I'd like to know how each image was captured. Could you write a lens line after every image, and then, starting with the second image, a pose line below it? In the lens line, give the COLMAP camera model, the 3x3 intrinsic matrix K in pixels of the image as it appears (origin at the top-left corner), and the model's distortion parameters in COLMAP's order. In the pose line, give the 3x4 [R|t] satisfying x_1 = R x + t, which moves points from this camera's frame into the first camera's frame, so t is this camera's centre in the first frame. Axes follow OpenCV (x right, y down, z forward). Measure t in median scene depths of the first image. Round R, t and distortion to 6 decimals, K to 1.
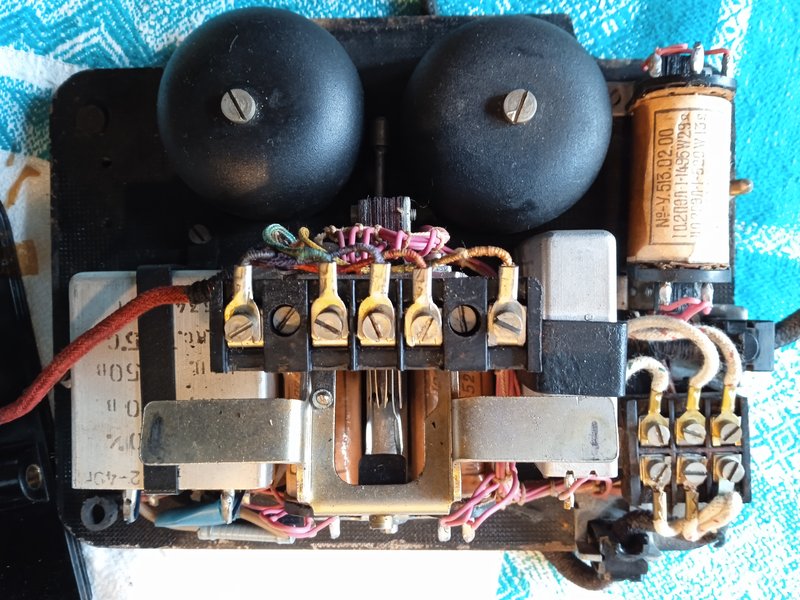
lens RADIAL K [[664.0, 0, 398.0], [0, 664.0, 300.9], [0, 0, 1]] dist [0.010300, -0.059171]
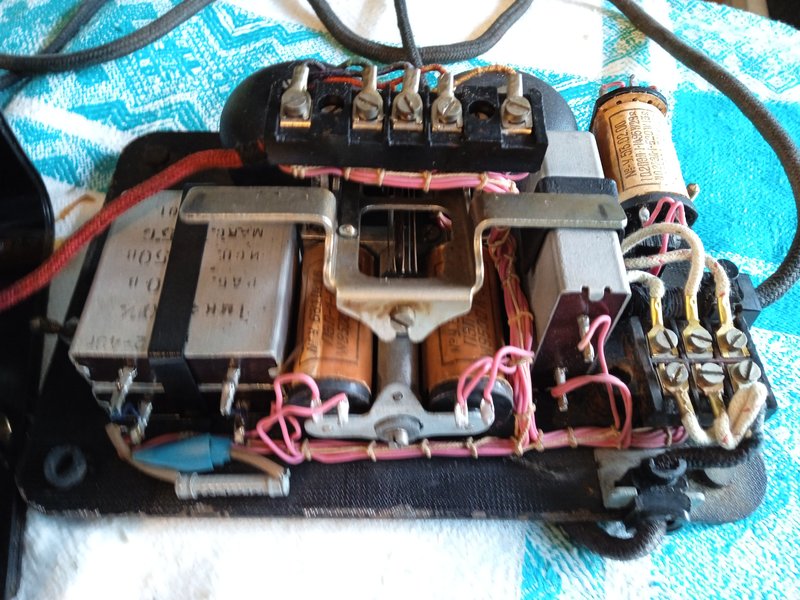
lens RADIAL K [[664.0, 0, 400.5], [0, 664.0, 300.8], [0, 0, 1]] dist [0.010300, -0.059171]
pose [[0.998496, 0.040118, 0.037362, -0.047544], [-0.011539, 0.820055, -0.572169, 0.628914], [-0.053593, 0.570877, 0.819285, 0.129214]]
